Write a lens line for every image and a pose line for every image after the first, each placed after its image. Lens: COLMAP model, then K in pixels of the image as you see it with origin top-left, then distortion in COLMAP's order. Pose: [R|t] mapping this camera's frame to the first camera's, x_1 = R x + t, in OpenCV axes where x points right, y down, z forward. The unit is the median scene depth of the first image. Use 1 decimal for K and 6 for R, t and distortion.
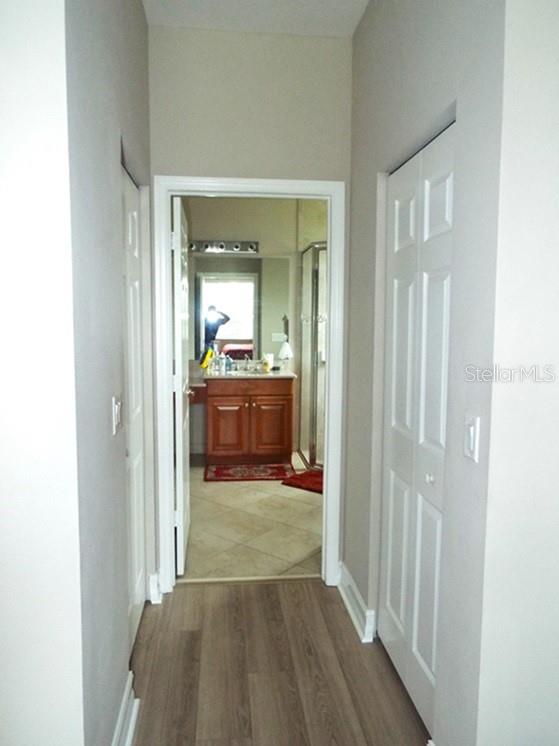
lens RADIAL K [[556.8, 0, 279.5], [0, 556.8, 373.0], [0, 0, 1]] dist [-0.017972, 0.002822]
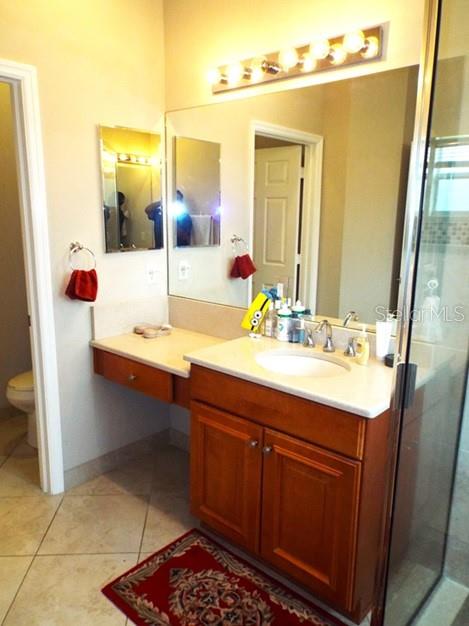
lens RADIAL K [[481.8, 0, 234.5], [0, 481.8, 313.0], [0, 0, 1]] dist [0.001248, 0.002734]
pose [[0.671291, 0.155927, -0.724607, 0.172181], [-0.080814, 0.987191, 0.137563, -0.084856], [0.736775, -0.033786, 0.675293, 0.749079]]
